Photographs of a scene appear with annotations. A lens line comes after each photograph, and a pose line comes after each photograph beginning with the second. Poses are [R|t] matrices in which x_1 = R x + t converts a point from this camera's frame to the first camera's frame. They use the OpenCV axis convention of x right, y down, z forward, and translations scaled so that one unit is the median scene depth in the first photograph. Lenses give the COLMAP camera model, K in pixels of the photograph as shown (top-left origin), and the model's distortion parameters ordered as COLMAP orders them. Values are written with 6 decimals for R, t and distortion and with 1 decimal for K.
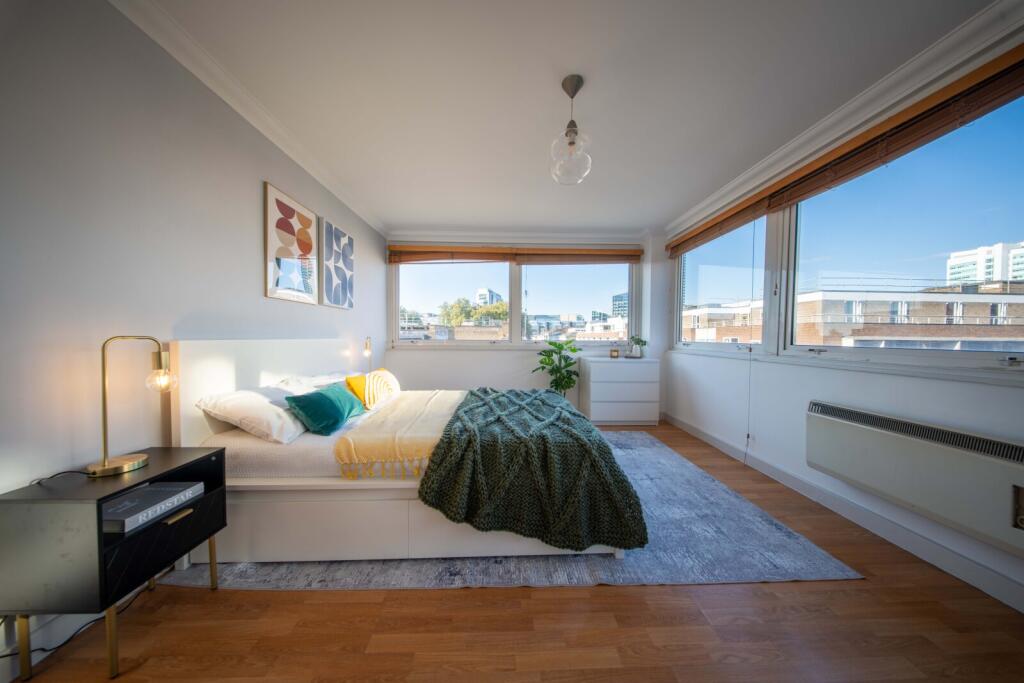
lens RADIAL K [[298.5, 0, 511.4], [0, 298.5, 342.6], [0, 0, 1]] dist [-0.006903, -0.000482]
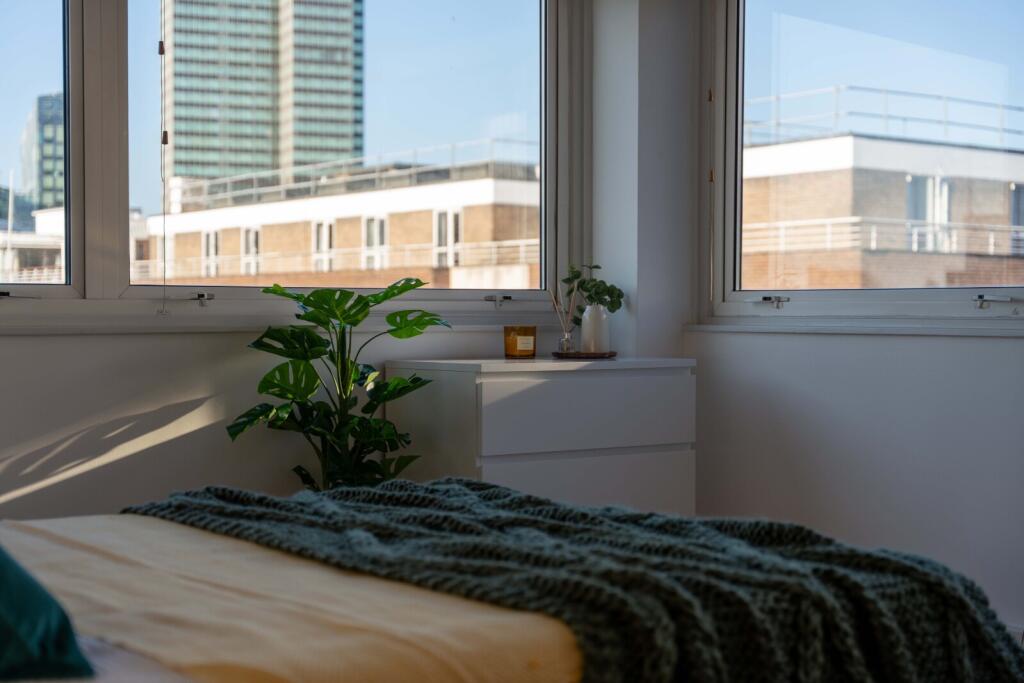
lens RADIAL K [[1577.6, 0, 512.5], [0, 1577.6, 341.6], [0, 0, 1]] dist [0.016941, 0.000000]
pose [[0.809237, -0.014902, 0.587293, -0.643391], [0.014517, 0.999880, 0.005369, 0.047942], [-0.587303, 0.004181, 0.809356, -0.034694]]
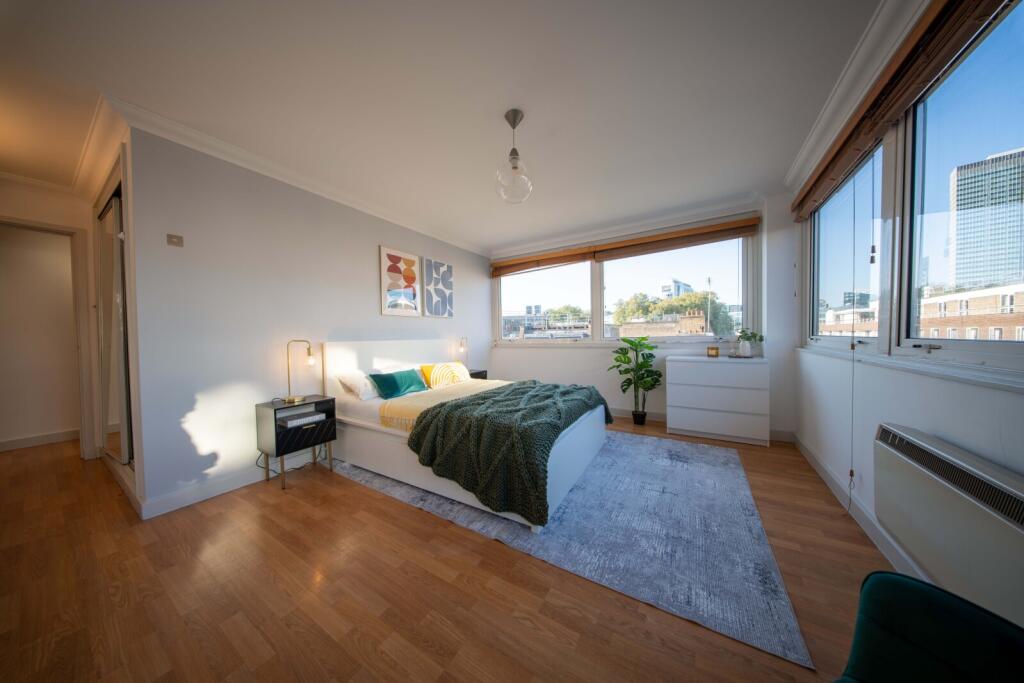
lens RADIAL K [[298.5, 0, 513.6], [0, 298.5, 342.0], [0, 0, 1]] dist [-0.006903, -0.000482]
pose [[0.836175, -0.011209, -0.548348, 0.534421], [0.012854, 0.999917, -0.000839, 0.005109], [0.548312, -0.006347, 0.836250, 0.014676]]
